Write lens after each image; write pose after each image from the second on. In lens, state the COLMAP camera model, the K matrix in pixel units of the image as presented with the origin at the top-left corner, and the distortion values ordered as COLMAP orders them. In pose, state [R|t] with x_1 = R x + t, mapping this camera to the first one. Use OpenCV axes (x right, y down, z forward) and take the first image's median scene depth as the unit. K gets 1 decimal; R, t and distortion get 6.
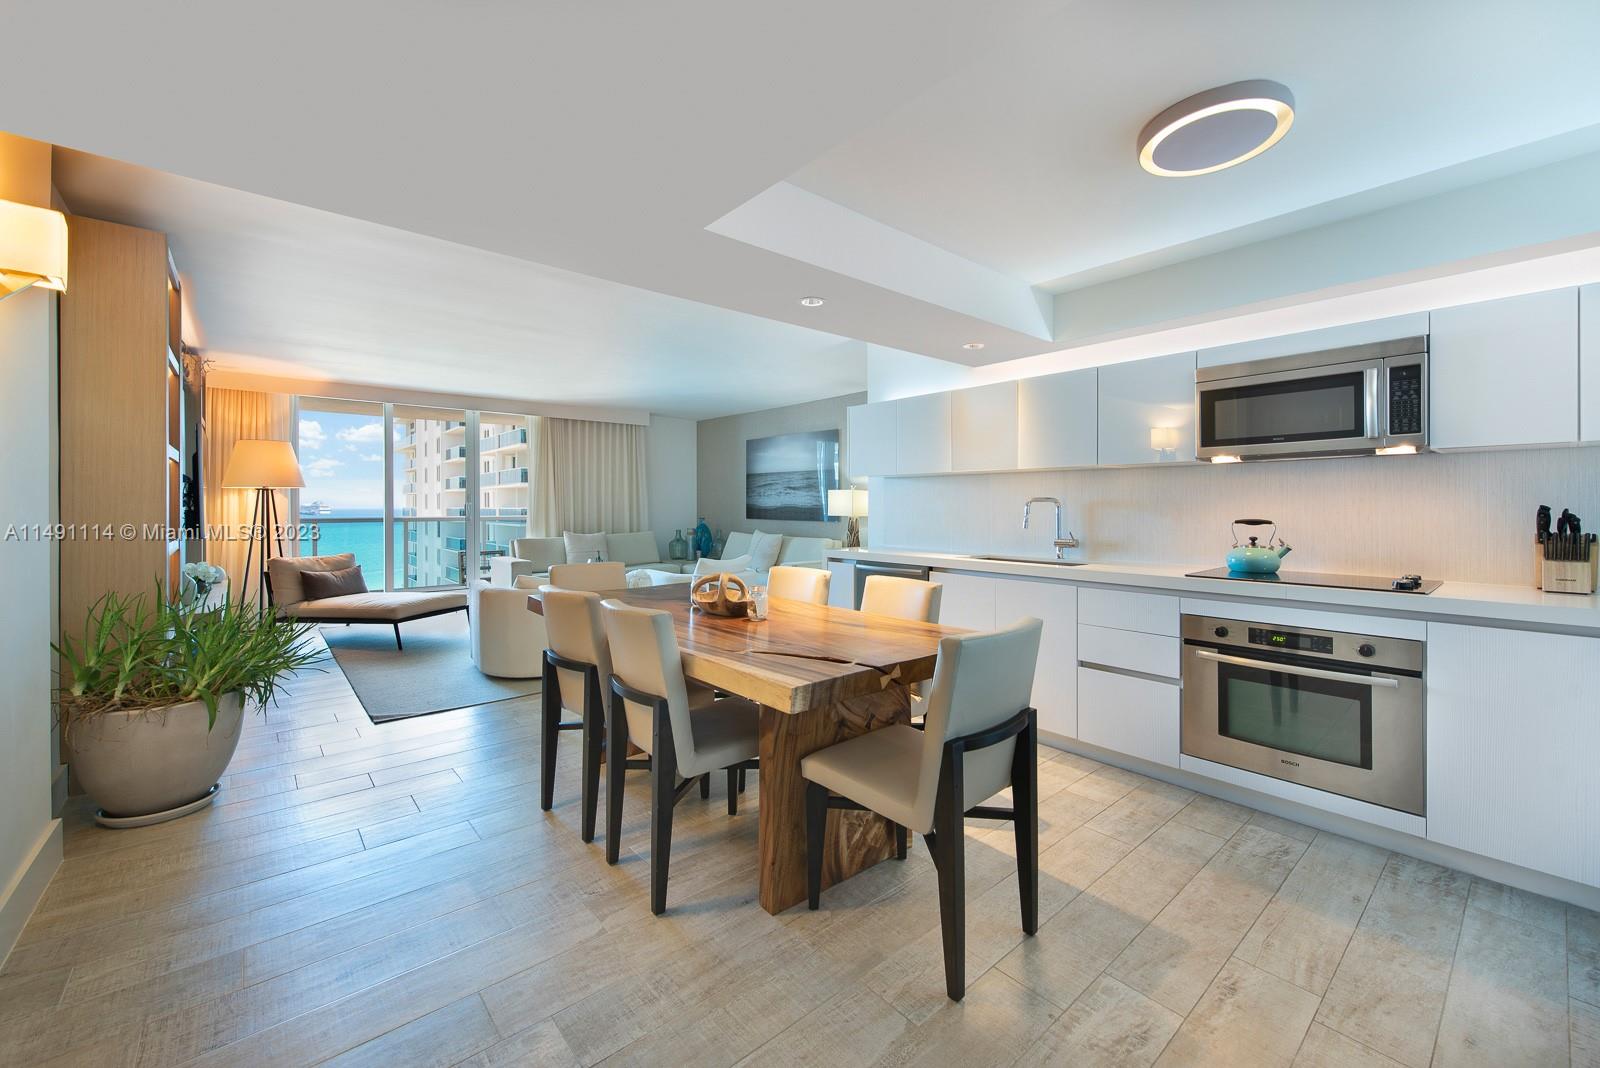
lens RADIAL K [[640.0, 0, 808.7], [0, 640.0, 510.5], [0, 0, 1]] dist [0.000263, -0.000075]
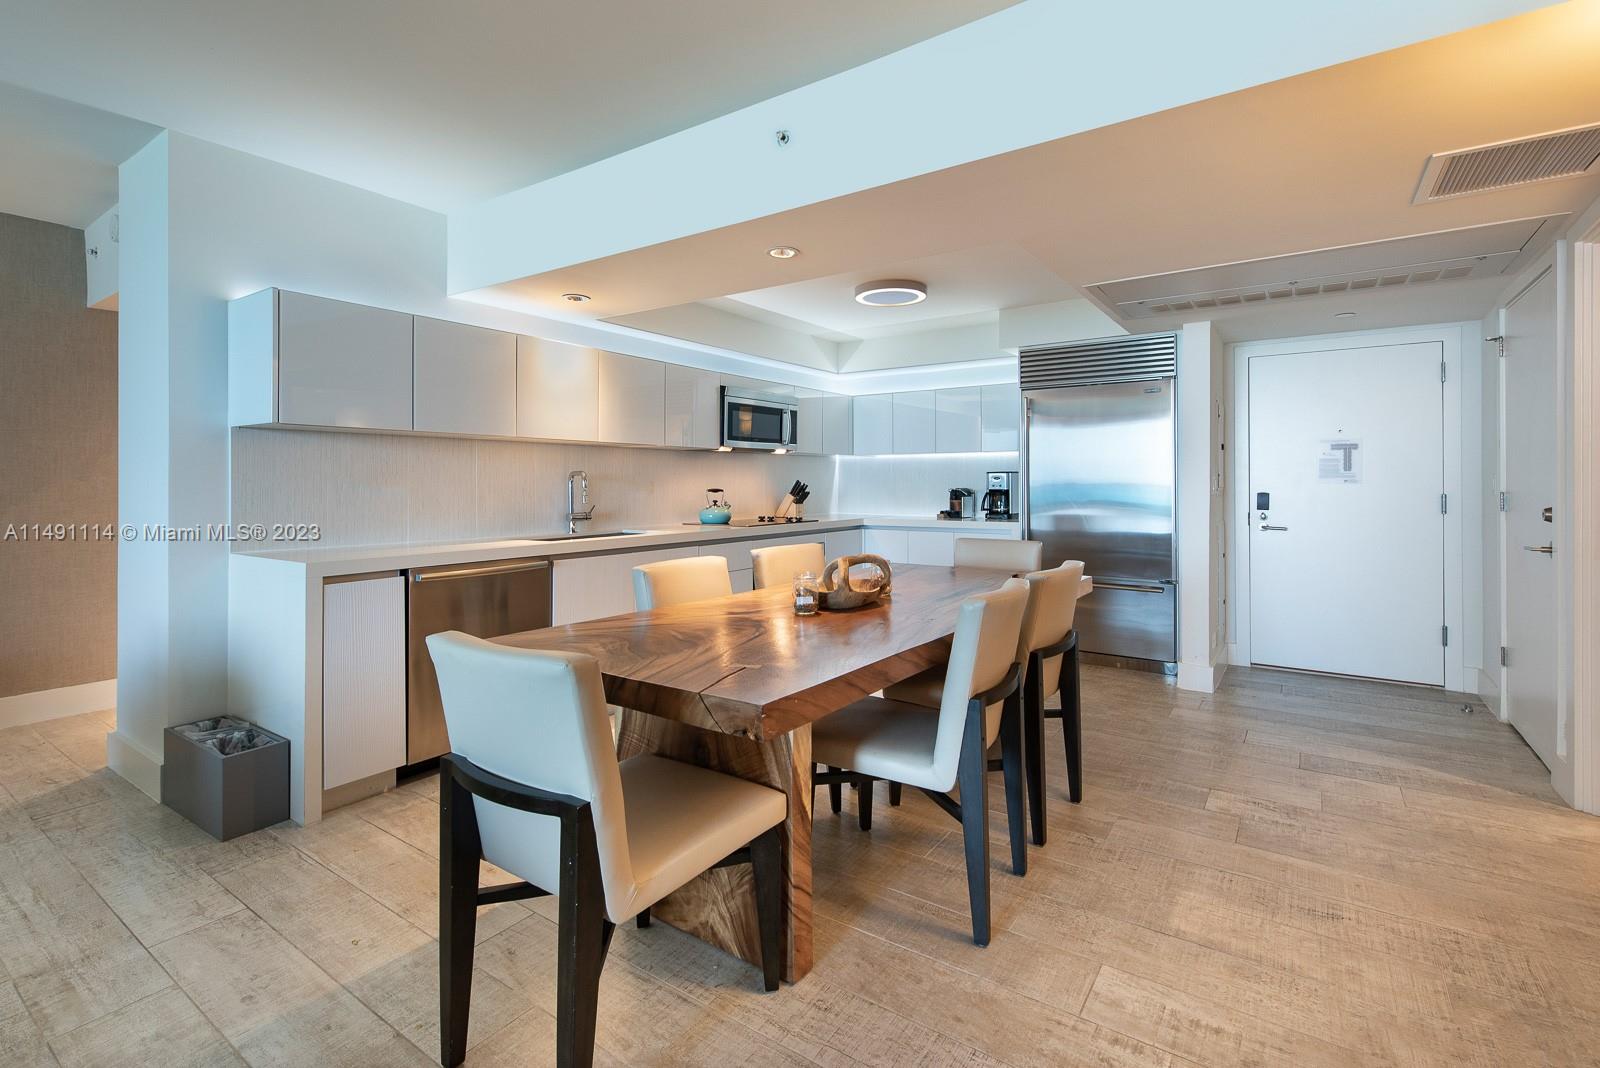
lens RADIAL K [[663.2, 0, 799.2], [0, 663.2, 475.2], [0, 0, 1]] dist [0.000986, 0.000057]
pose [[-0.206378, 0.007980, 0.978440, -0.644397], [0.006233, 0.999957, -0.006841, -0.004024], [-0.978452, 0.004687, -0.206419, 0.825250]]
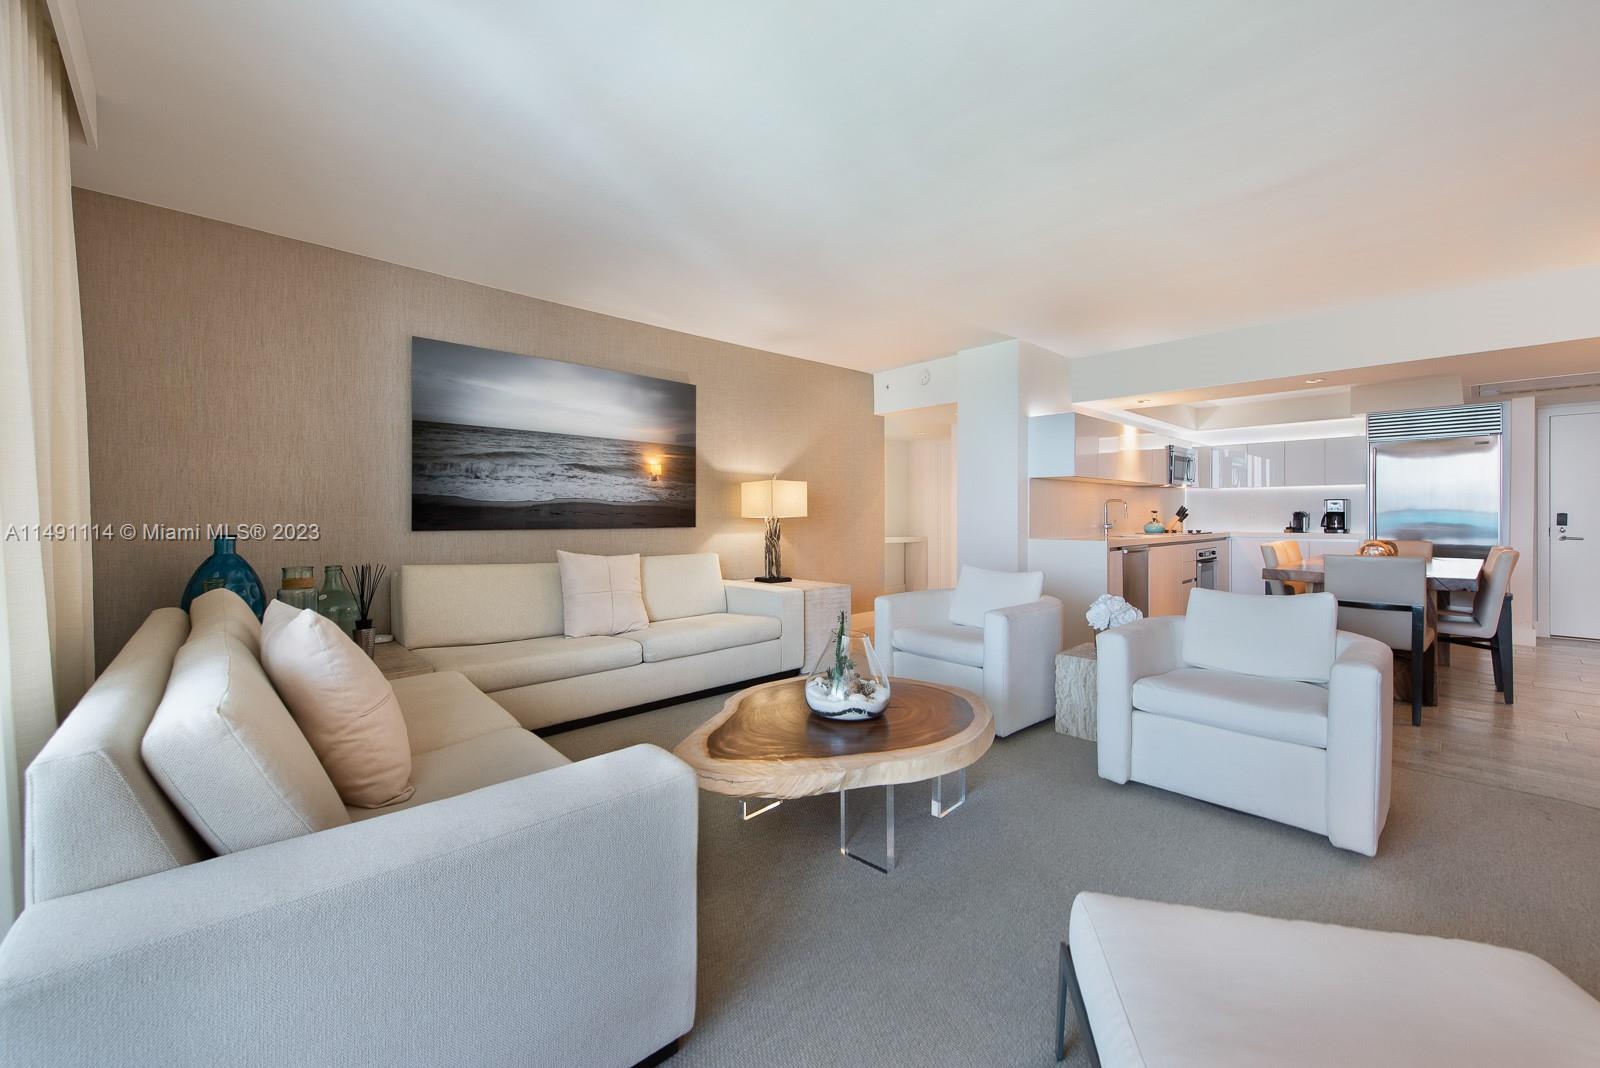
lens RADIAL K [[640.0, 0, 808.7], [0, 640.0, 510.5], [0, 0, 1]] dist [0.000263, -0.000075]
pose [[-0.051076, -0.000446, 0.998695, -1.163705], [0.007519, 0.999971, 0.000832, 0.002603], [-0.998666, 0.007551, -0.051071, 1.747435]]
